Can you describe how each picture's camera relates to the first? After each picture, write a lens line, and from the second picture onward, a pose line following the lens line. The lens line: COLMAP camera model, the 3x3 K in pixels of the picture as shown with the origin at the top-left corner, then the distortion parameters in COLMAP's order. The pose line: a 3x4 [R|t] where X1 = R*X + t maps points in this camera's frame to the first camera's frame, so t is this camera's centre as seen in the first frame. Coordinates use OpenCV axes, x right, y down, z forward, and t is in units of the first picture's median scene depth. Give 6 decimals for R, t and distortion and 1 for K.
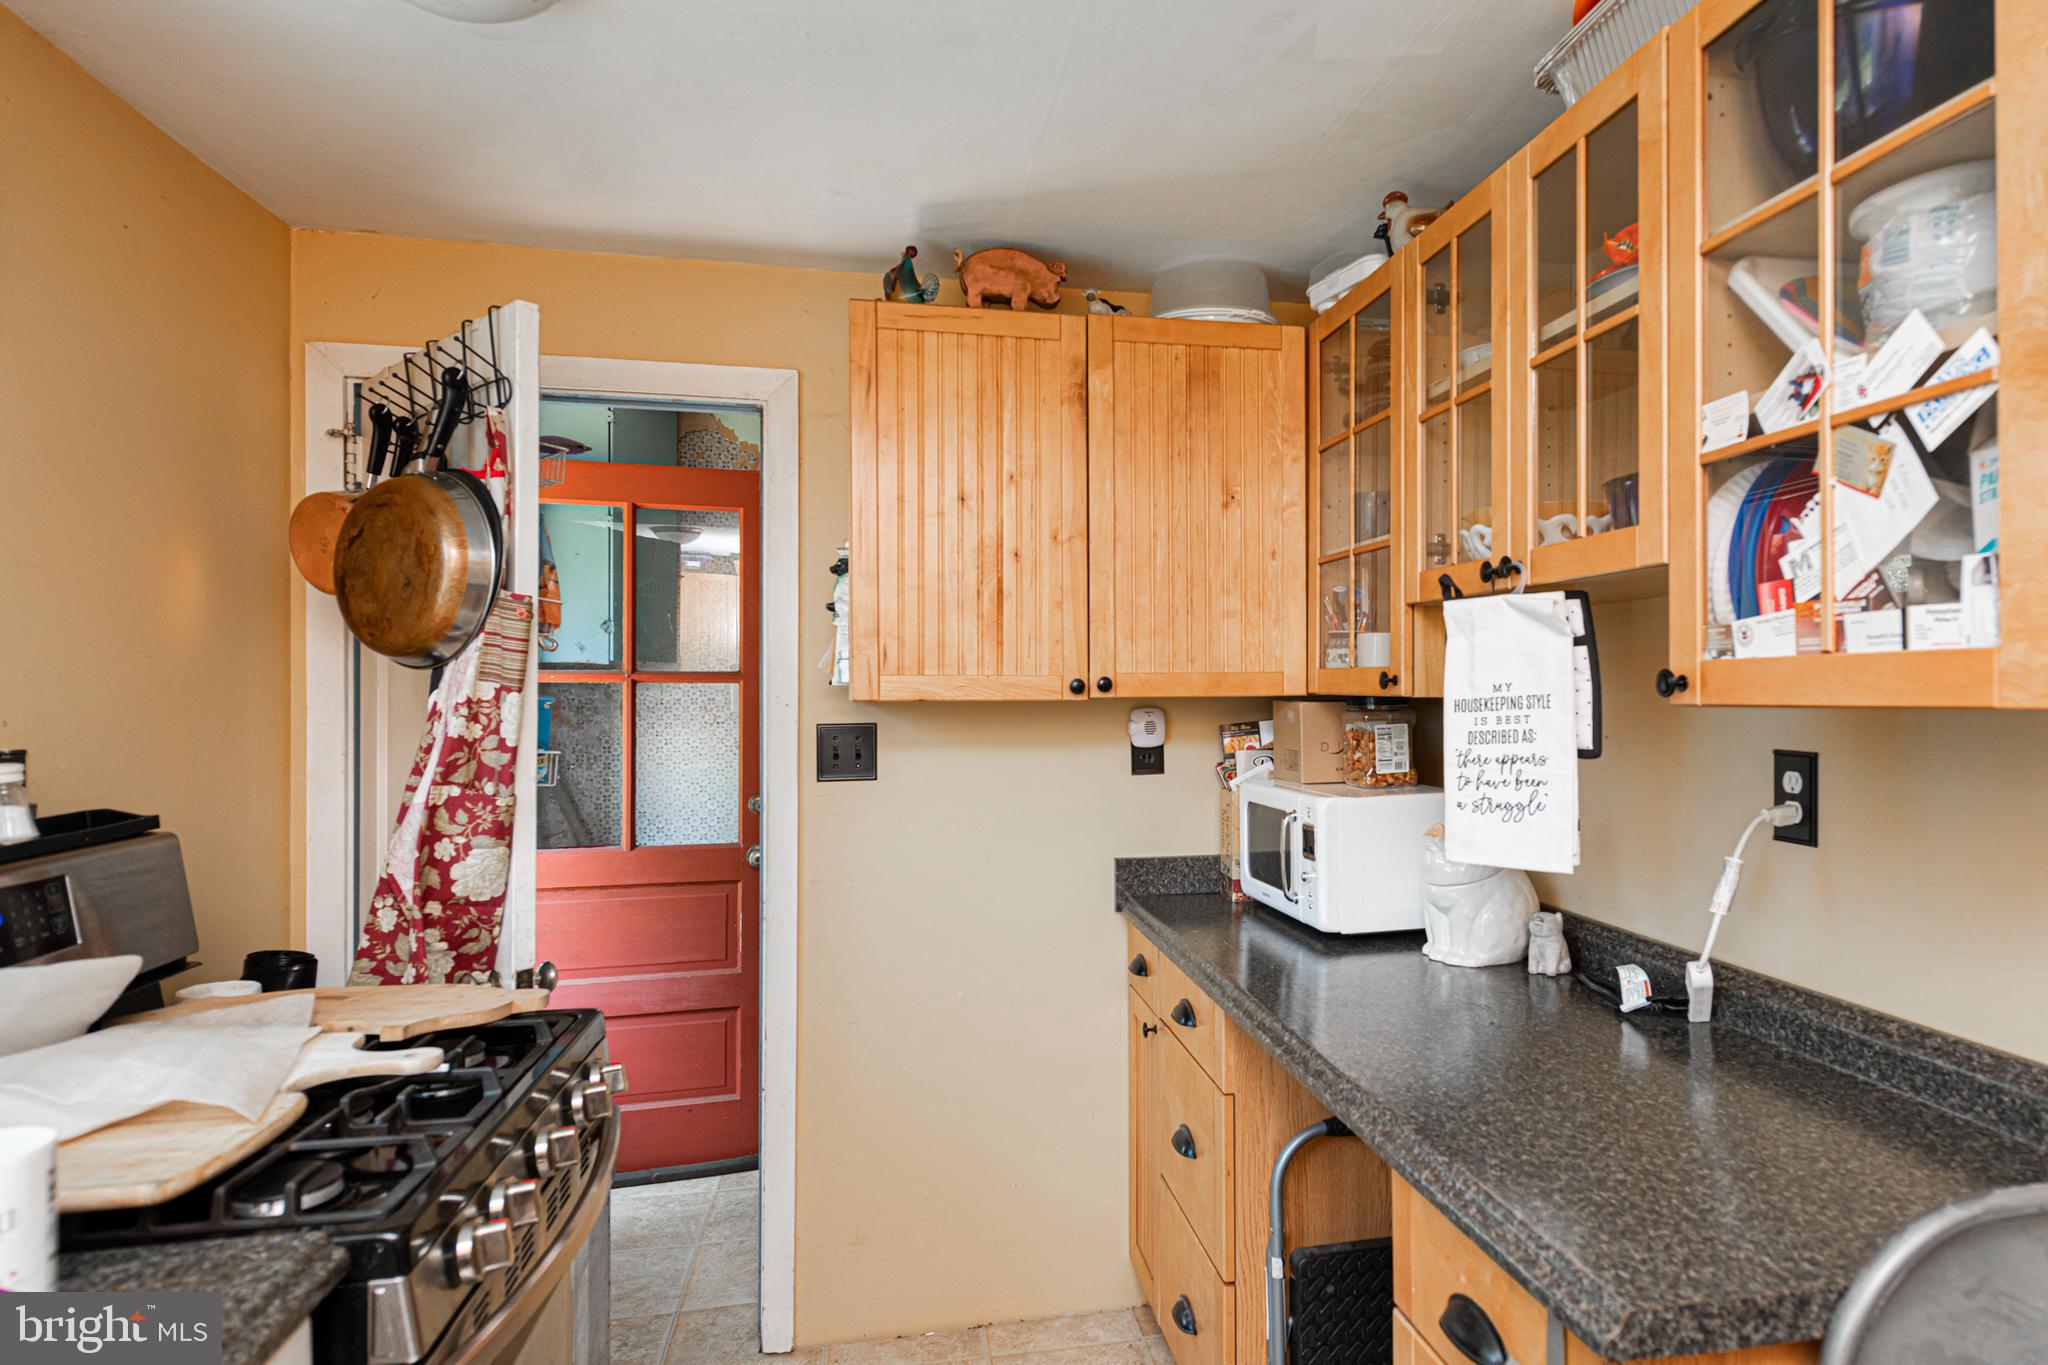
lens RADIAL K [[1172.4, 0, 1146.8], [0, 1172.4, 680.0], [0, 0, 1]] dist [0.013861, -0.003081]
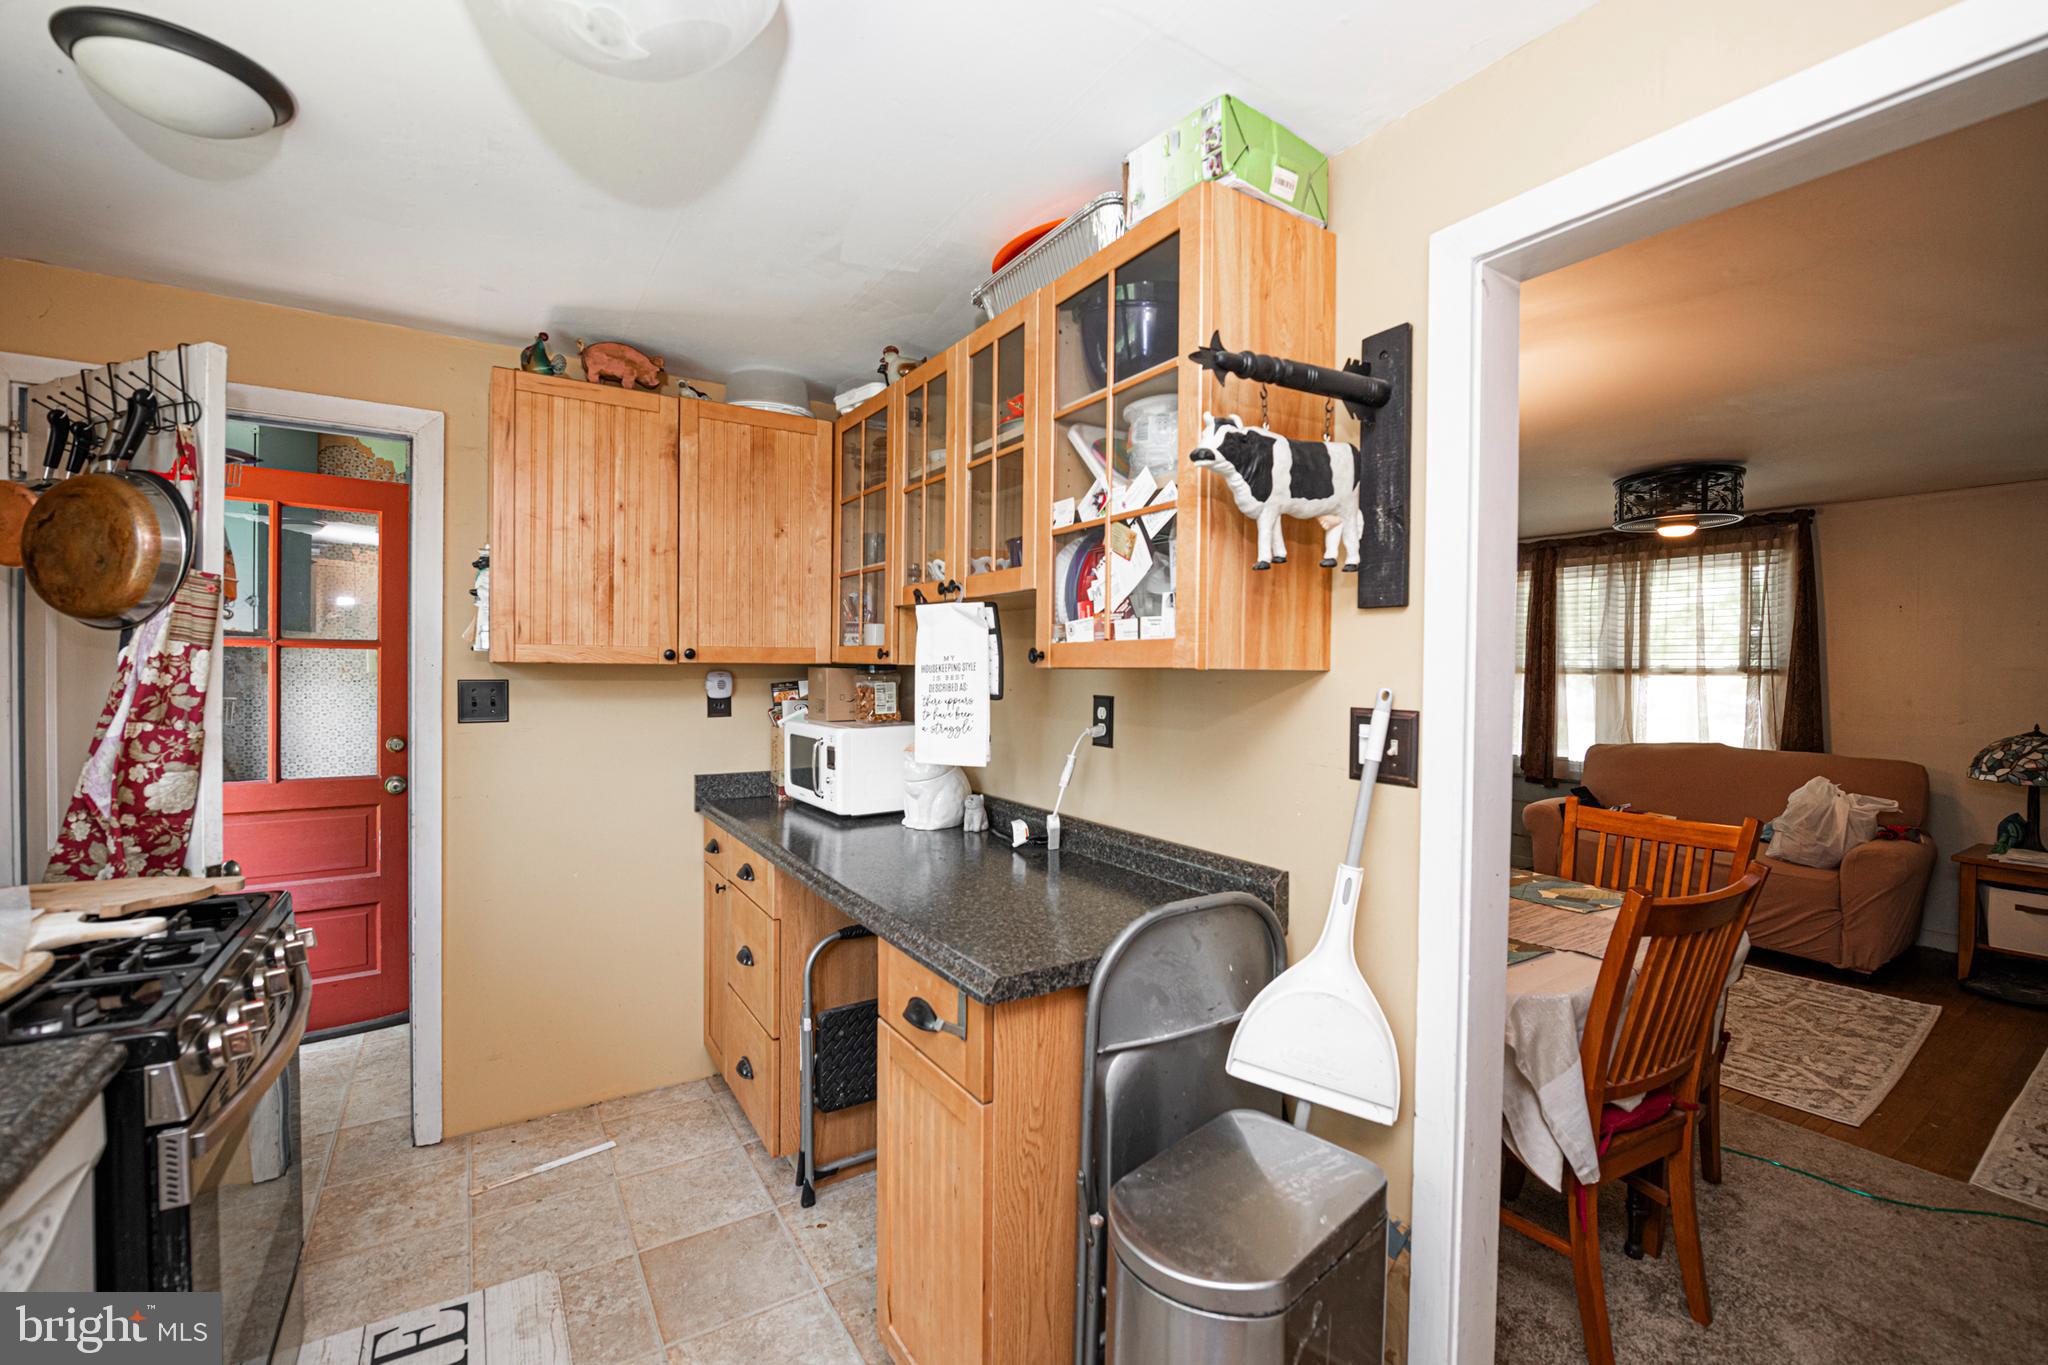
lens RADIAL K [[832.5, 0, 1012.8], [0, 832.5, 678.6], [0, 0, 1]] dist [-0.011718, -0.000271]
pose [[0.938780, 0.007770, 0.344429, -0.019943], [-0.015912, 0.999657, 0.020818, 0.009124], [-0.344149, -0.025024, 0.938582, -0.142771]]
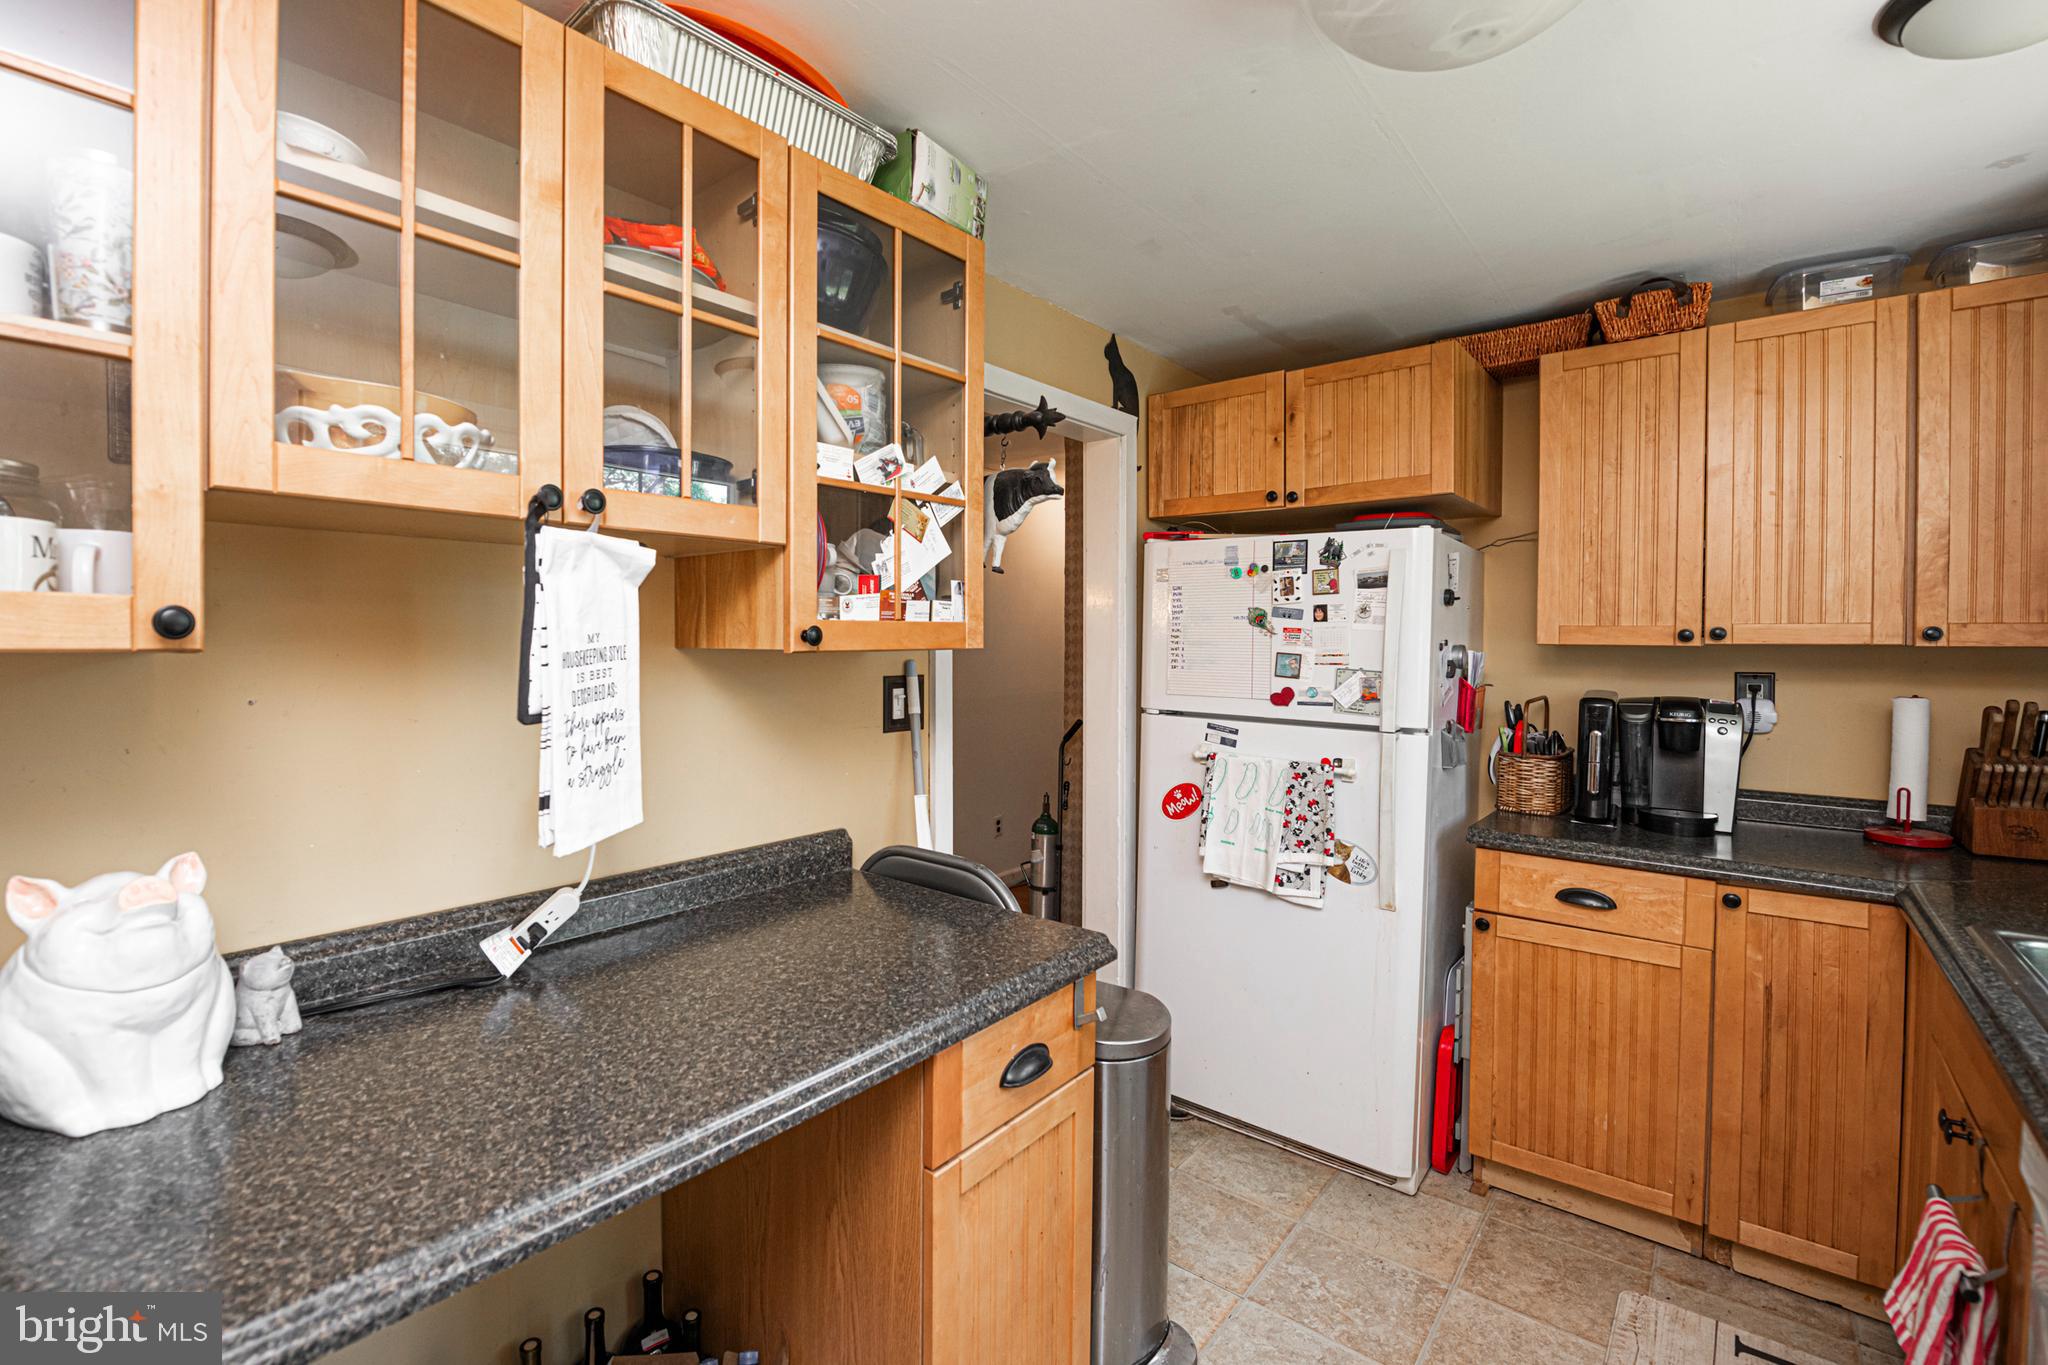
lens RADIAL K [[816.5, 0, 1001.7], [0, 816.5, 645.8], [0, 0, 1]] dist [0.000879, -0.001368]
pose [[-0.576036, -0.008642, 0.817379, -0.355776], [-0.009664, 0.999946, 0.003762, 0.006688], [-0.817367, -0.005732, -0.576089, 1.048627]]
